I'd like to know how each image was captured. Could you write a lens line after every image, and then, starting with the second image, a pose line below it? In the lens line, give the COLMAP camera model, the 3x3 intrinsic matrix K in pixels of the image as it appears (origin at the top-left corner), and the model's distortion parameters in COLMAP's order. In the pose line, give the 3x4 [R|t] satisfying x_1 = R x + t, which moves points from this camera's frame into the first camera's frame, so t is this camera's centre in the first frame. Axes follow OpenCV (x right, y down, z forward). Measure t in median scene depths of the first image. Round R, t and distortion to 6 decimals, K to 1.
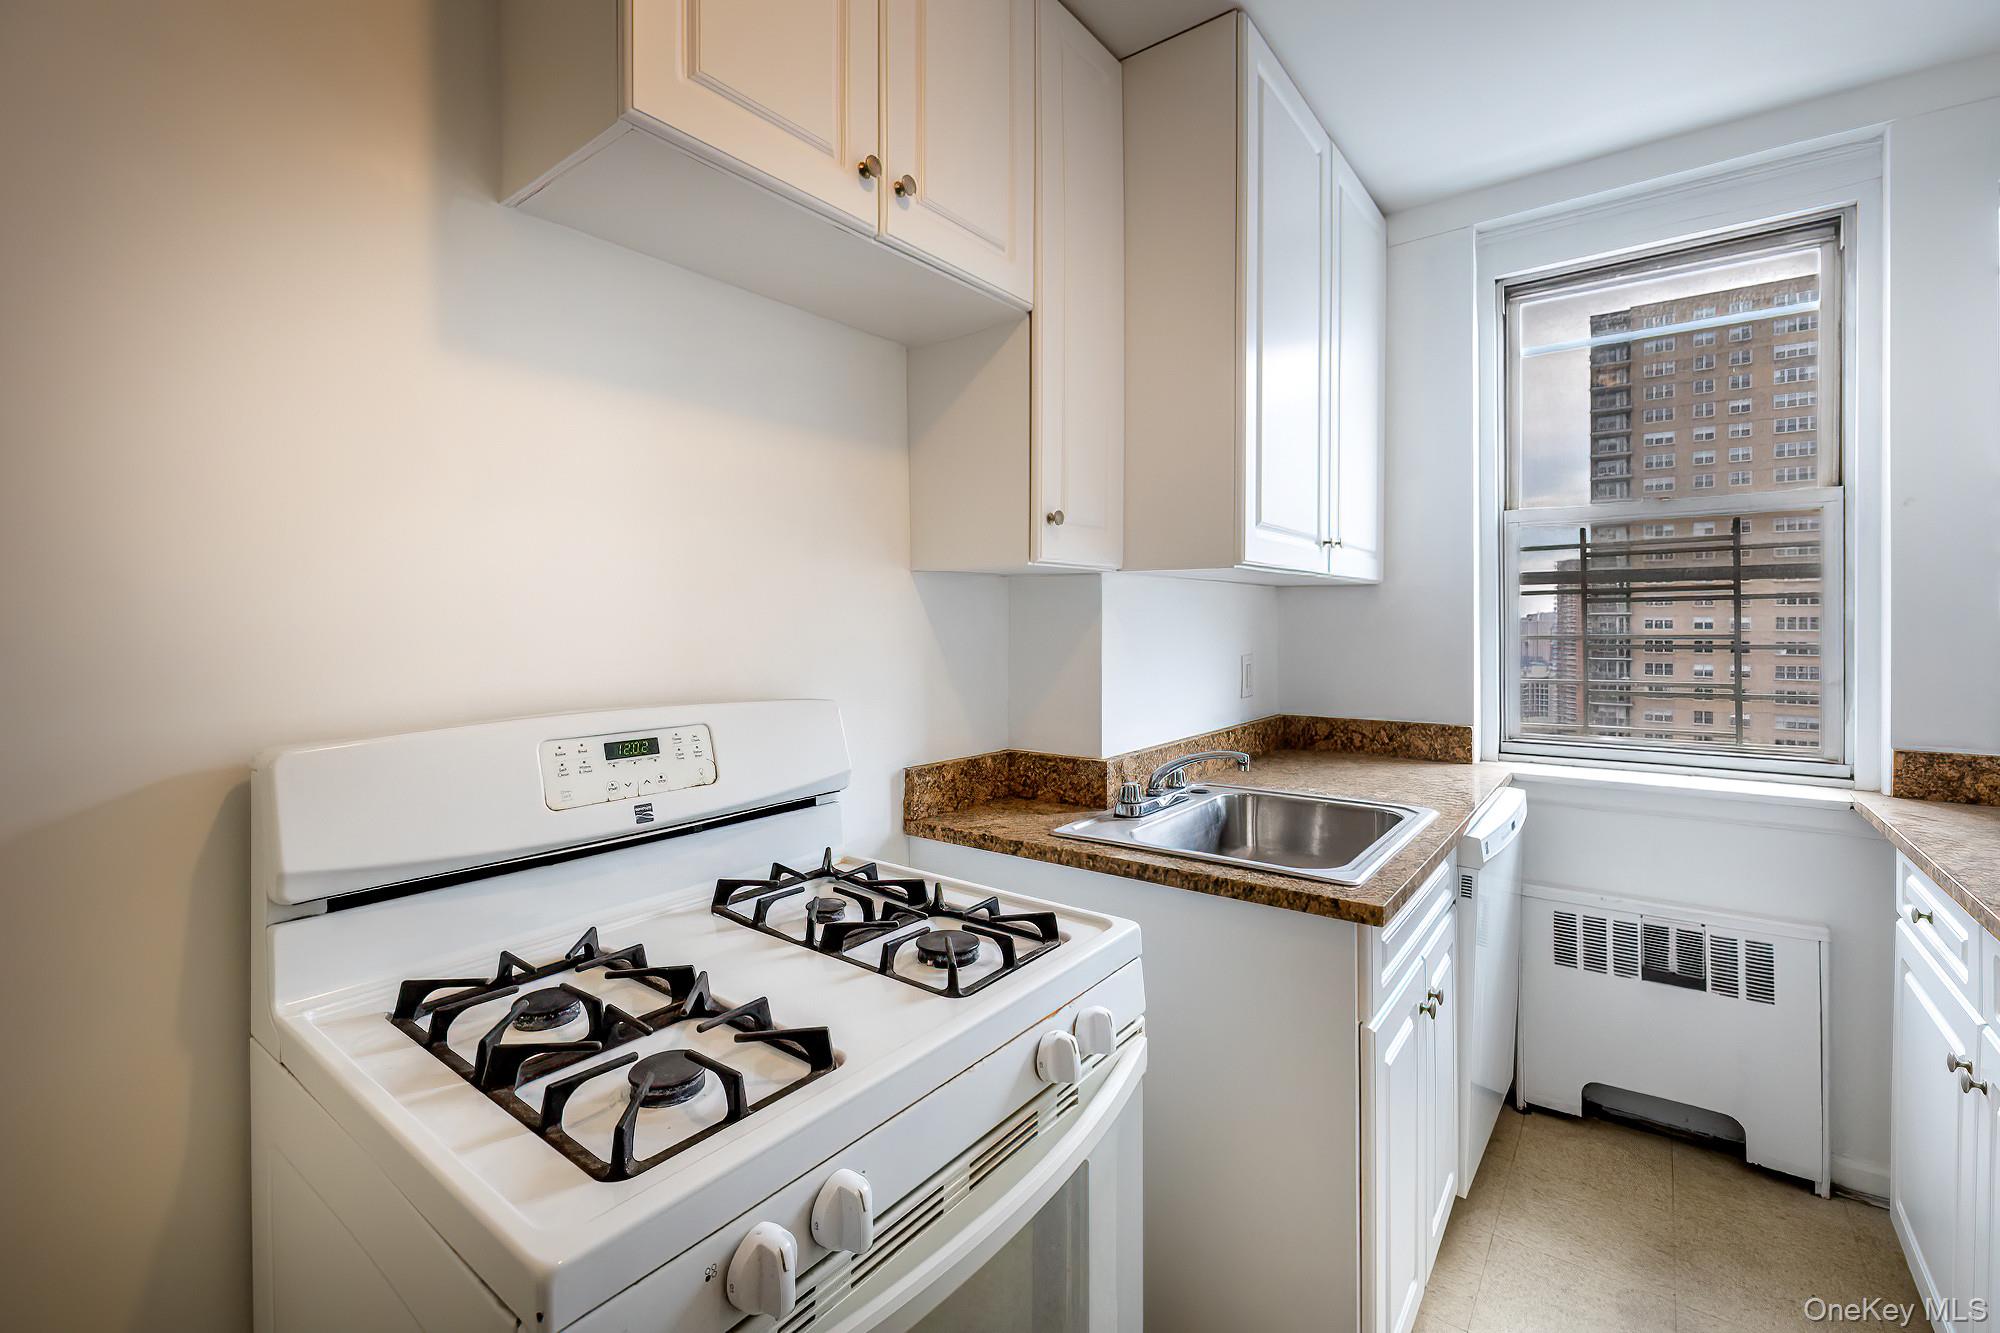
lens RADIAL K [[850.3, 0, 1033.1], [0, 850.3, 624.3], [0, 0, 1]] dist [0.000252, -0.000262]
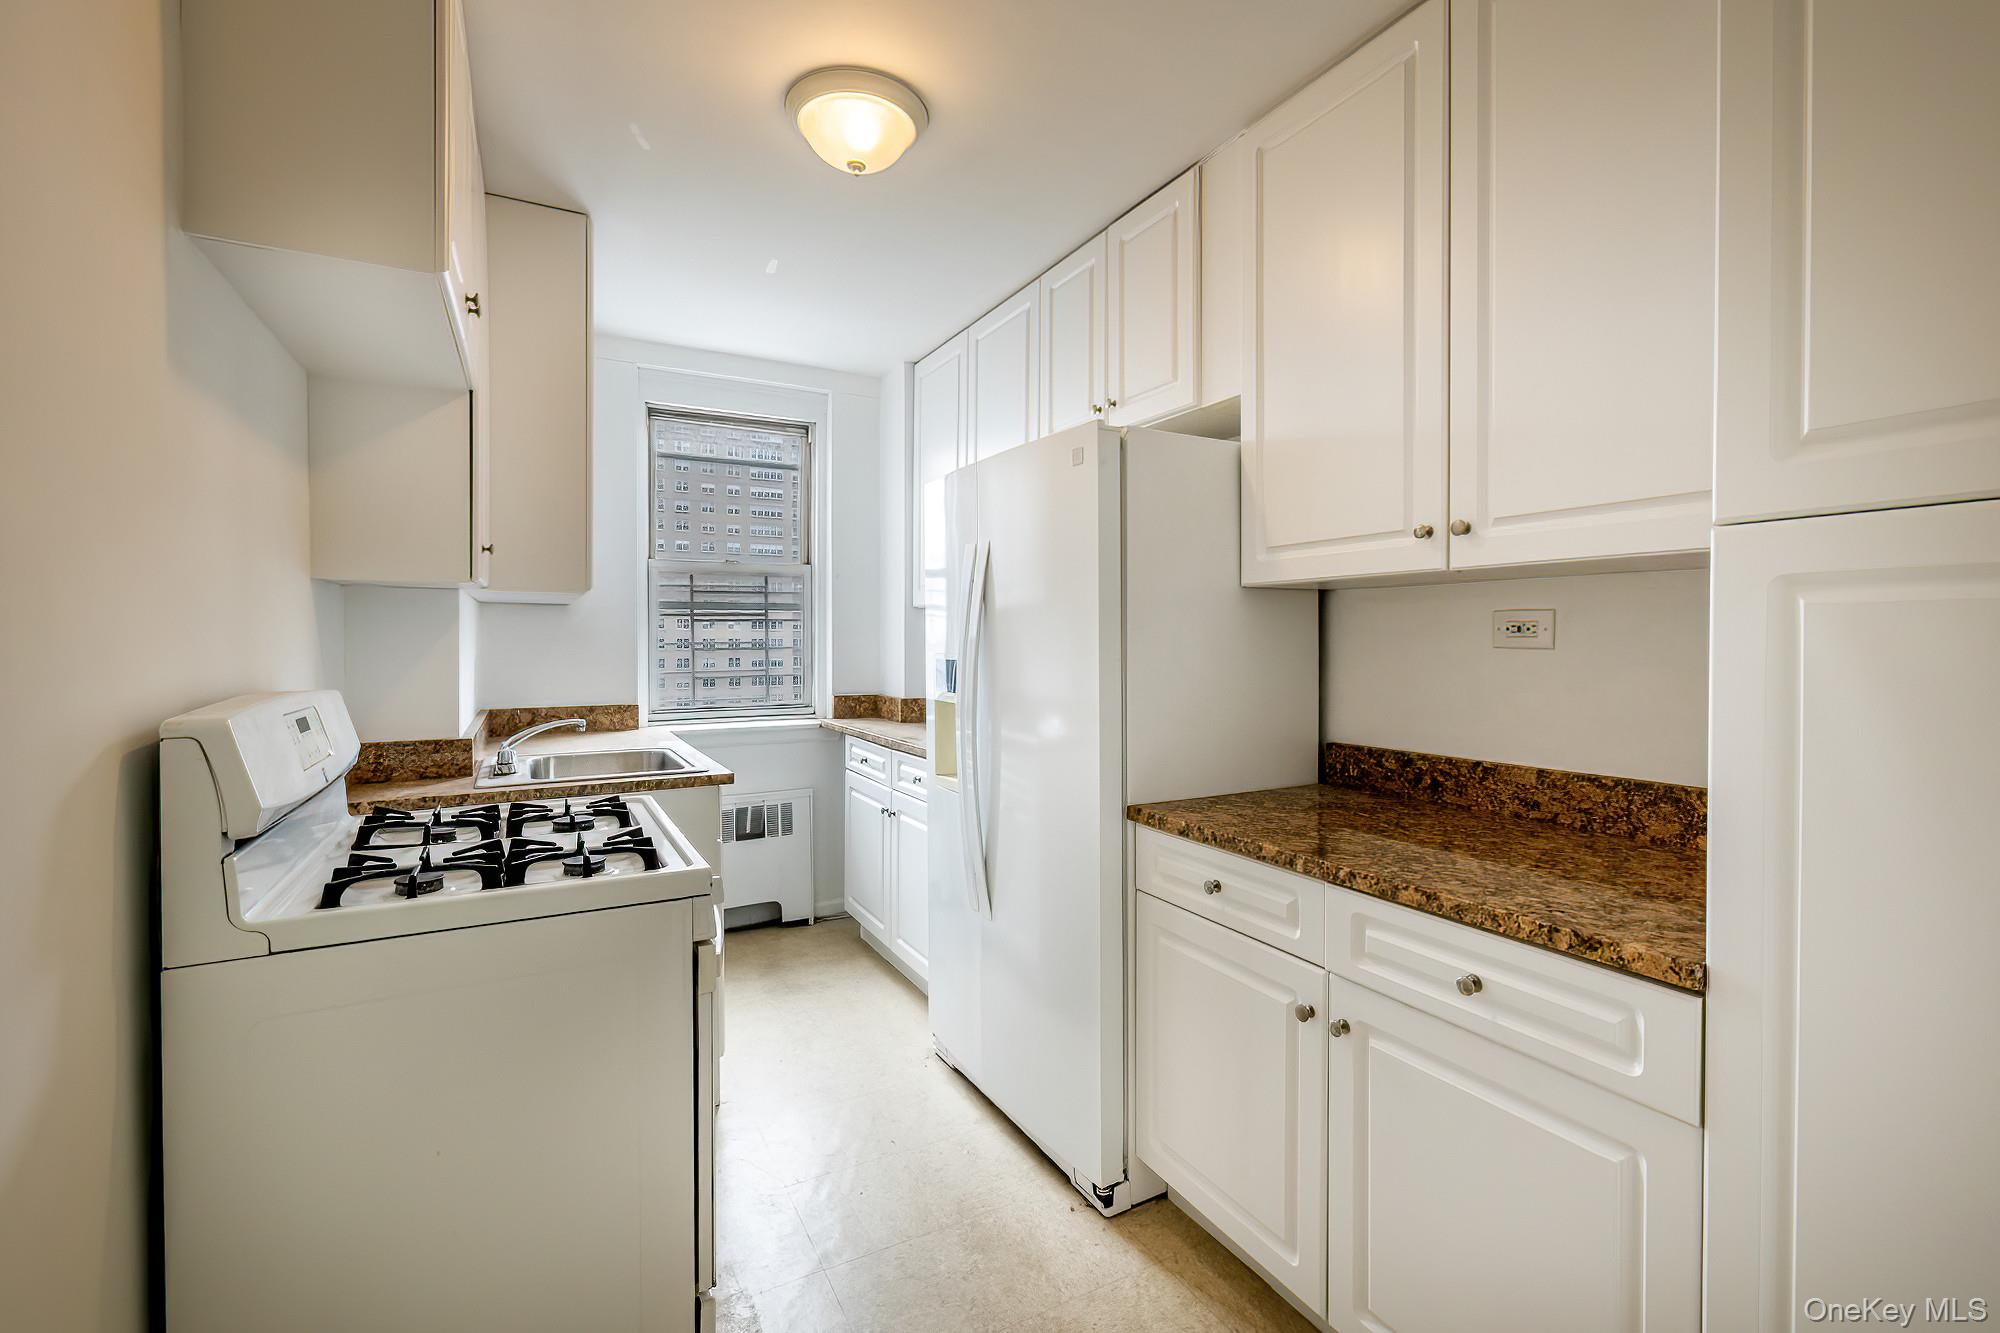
lens RADIAL K [[884.3, 0, 1000.0], [0, 884.3, 666.5], [0, 0, 1]] dist [-0.000825, -0.000072]
pose [[0.423827, -0.025263, 0.905391, -0.688935], [0.004722, 0.999659, 0.025683, 0.020896], [-0.905731, -0.006610, 0.423802, -0.249084]]
